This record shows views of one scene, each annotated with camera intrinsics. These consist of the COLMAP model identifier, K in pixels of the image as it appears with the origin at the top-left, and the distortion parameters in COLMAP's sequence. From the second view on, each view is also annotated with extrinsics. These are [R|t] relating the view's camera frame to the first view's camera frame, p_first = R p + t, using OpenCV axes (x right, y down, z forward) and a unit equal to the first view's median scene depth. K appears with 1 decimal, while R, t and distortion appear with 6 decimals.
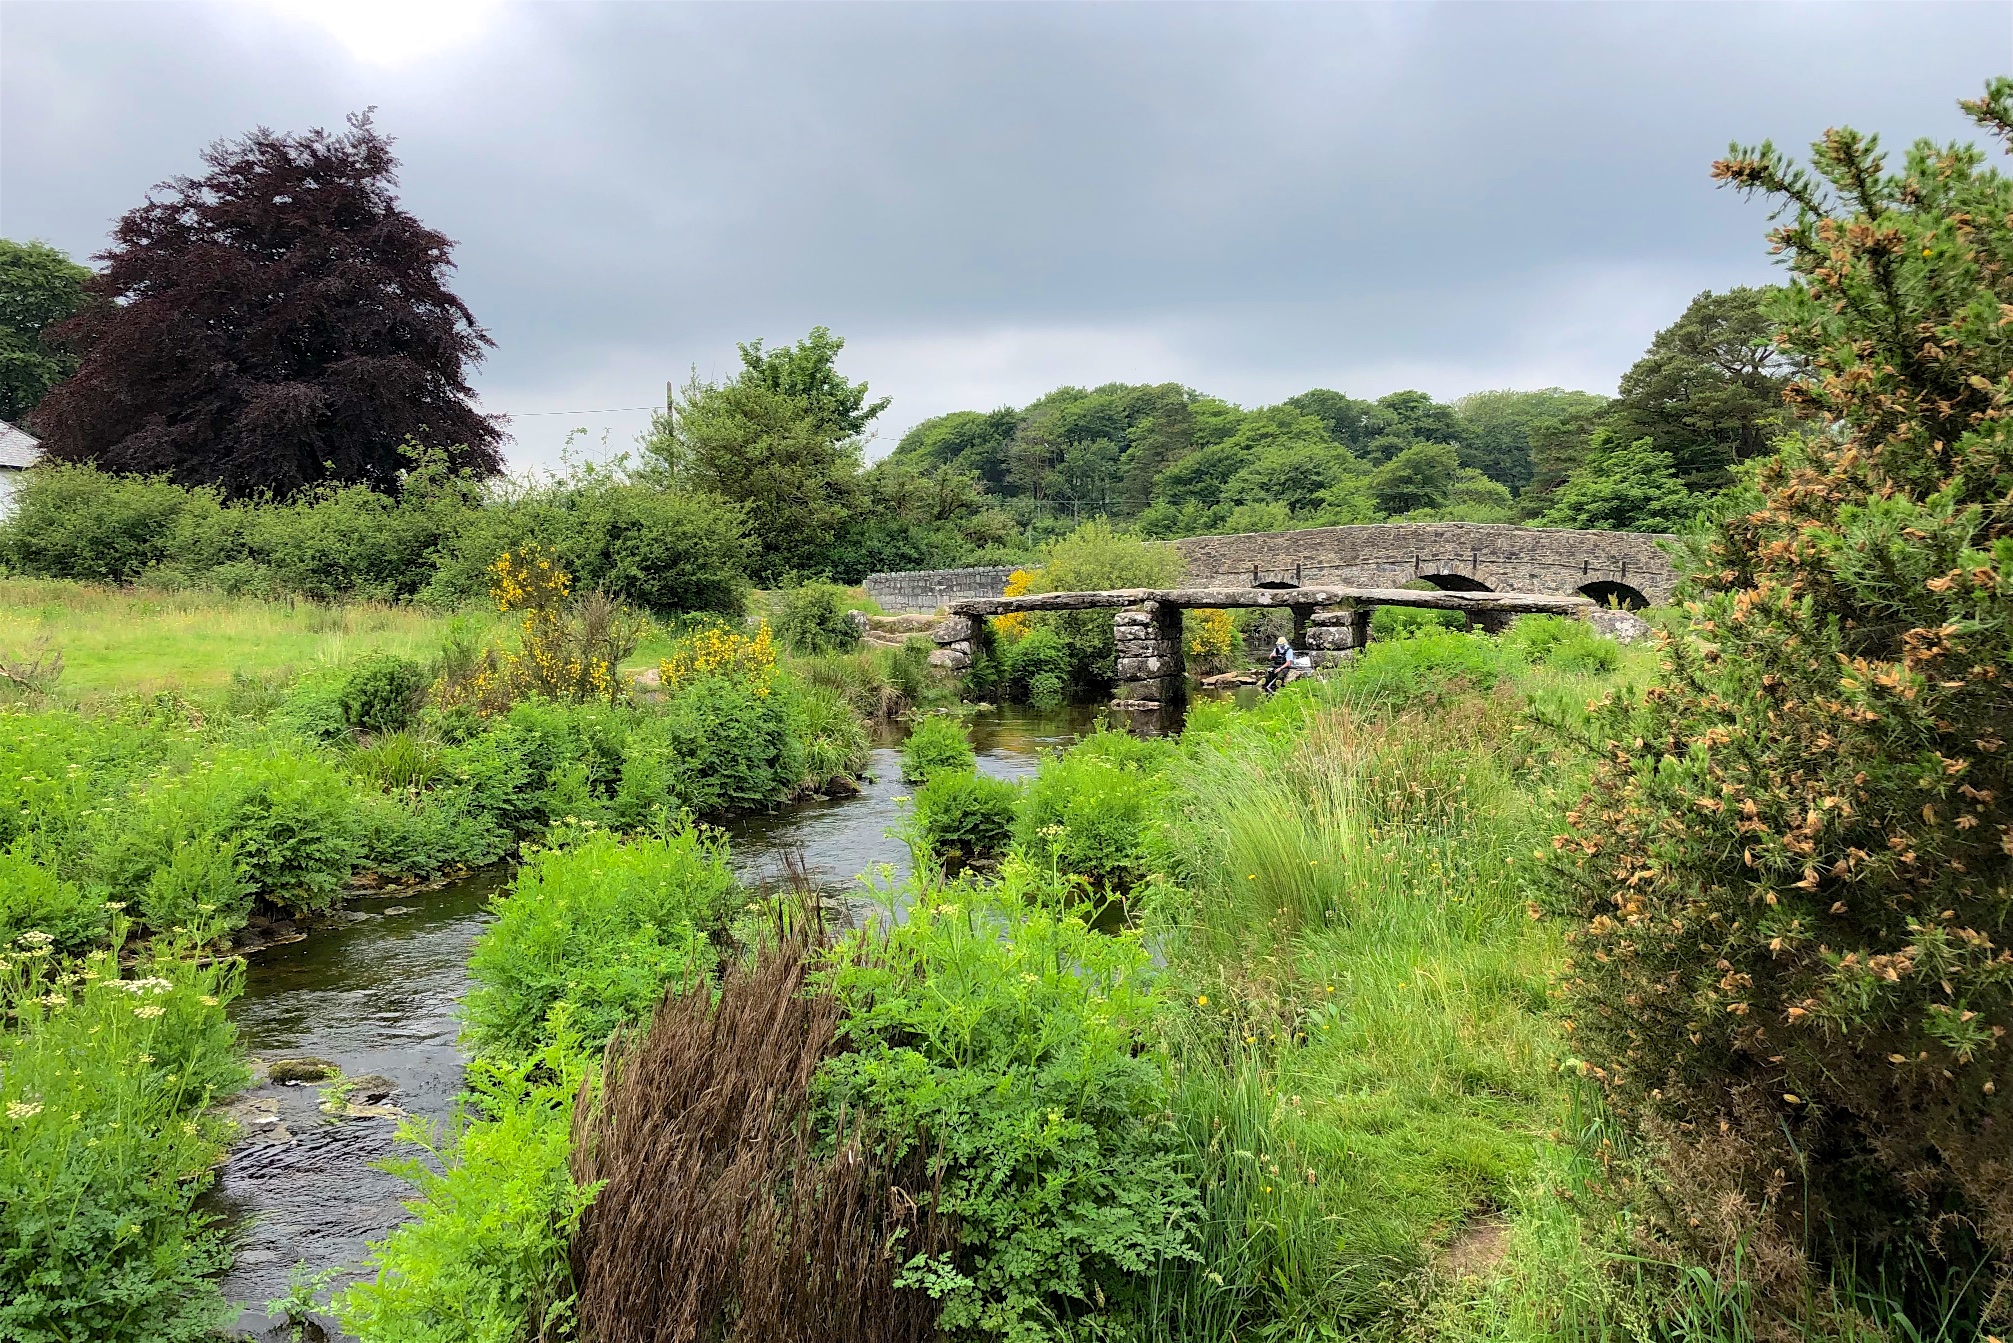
lens RADIAL K [[1639.2, 0, 1011.4], [0, 1639.2, 659.9], [0, 0, 1]] dist [0.068102, -0.082119]
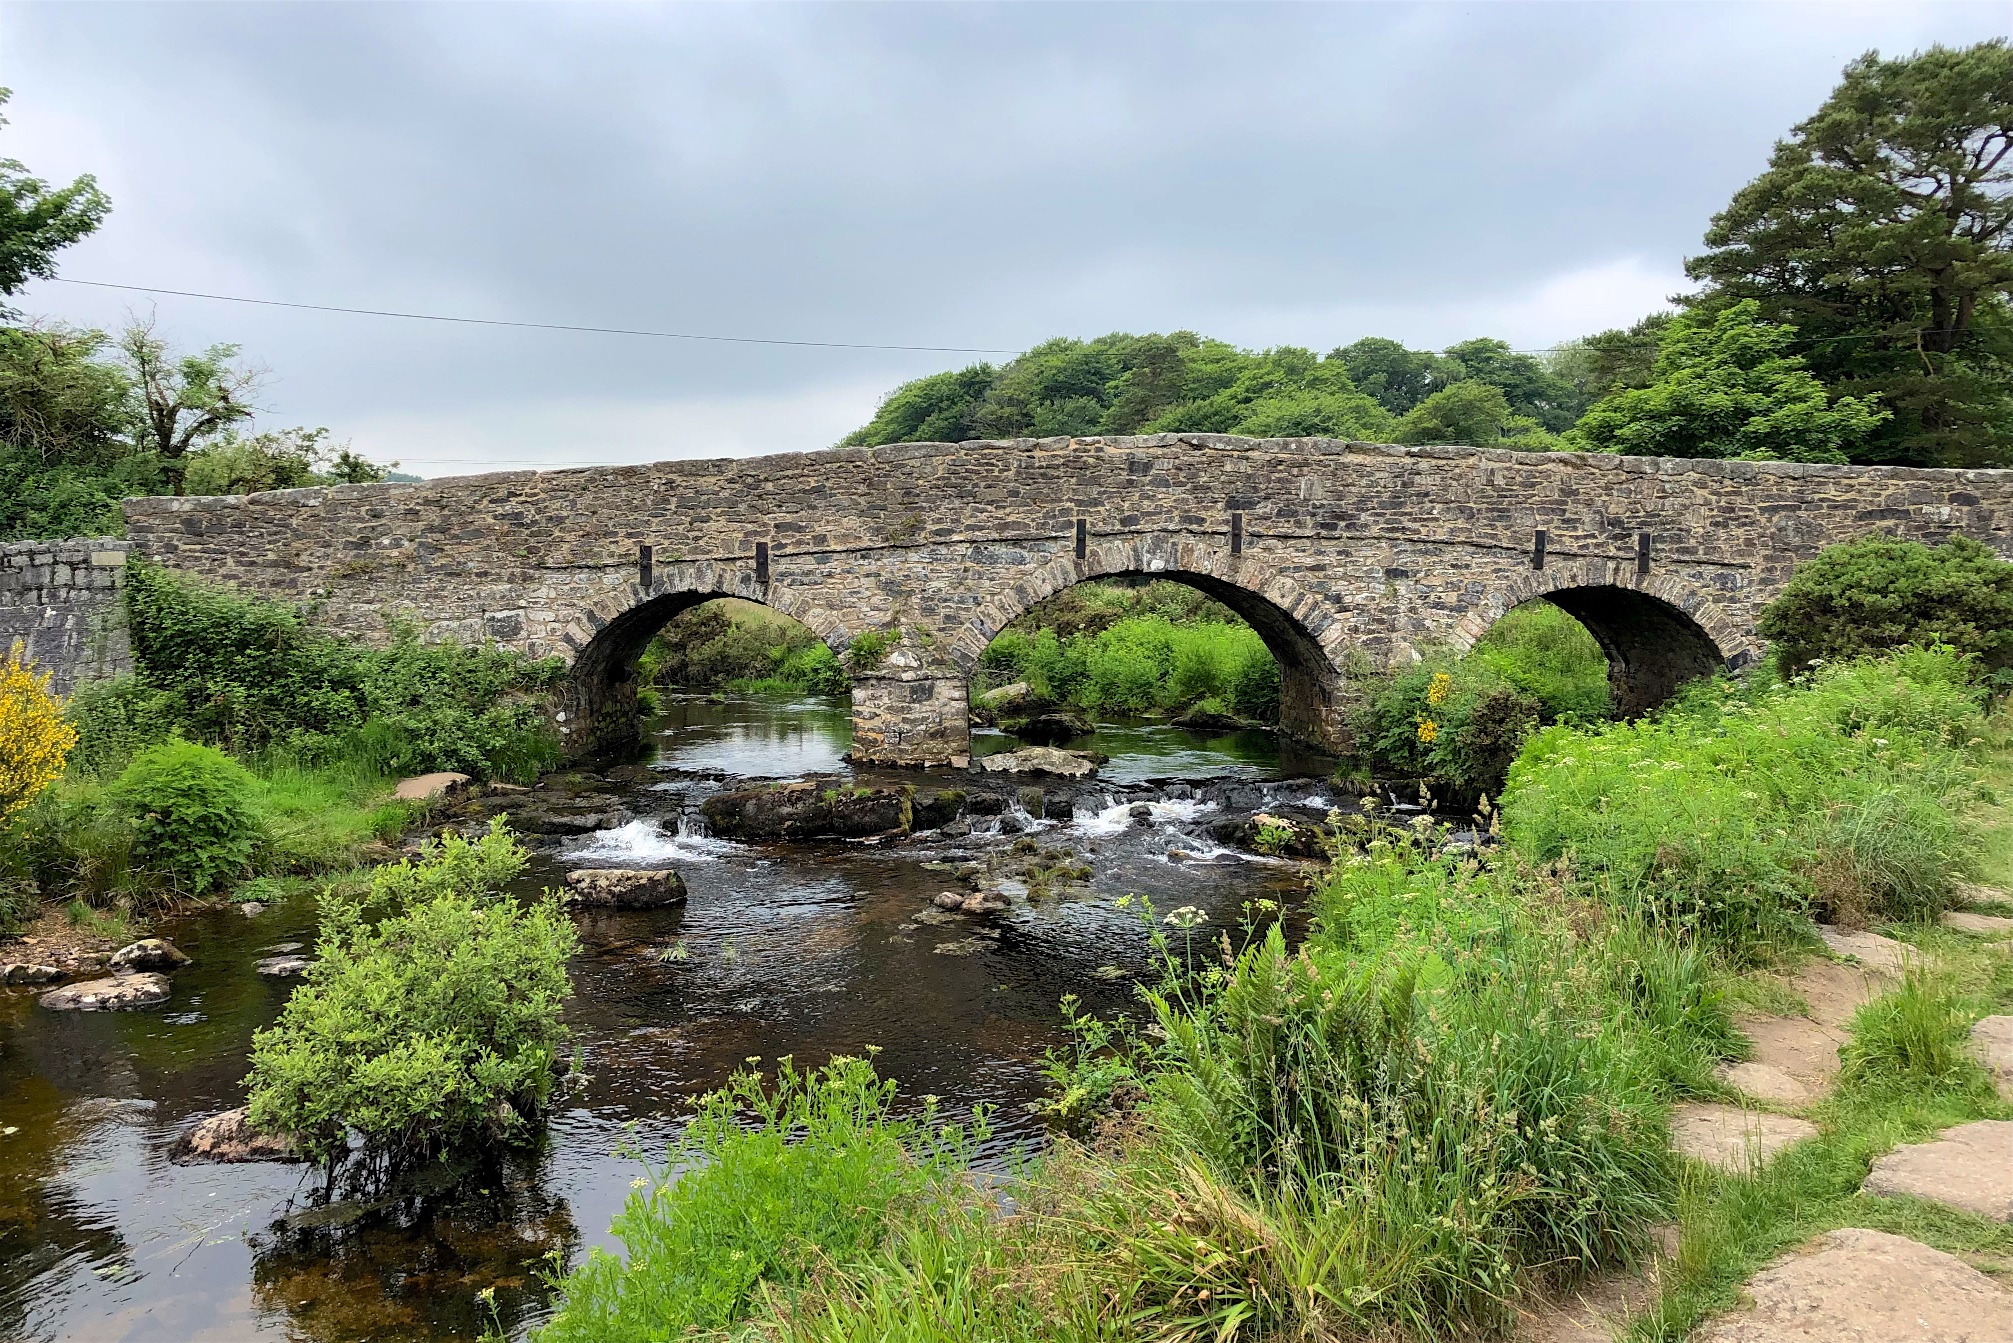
lens RADIAL K [[1639.2, 0, 976.3], [0, 1639.2, 683.8], [0, 0, 1]] dist [0.068102, -0.082119]
pose [[0.996108, 0.003560, -0.088070, 0.106434], [-0.001653, 0.999763, 0.021709, -0.014096], [0.088126, -0.021479, 0.995878, 0.257118]]
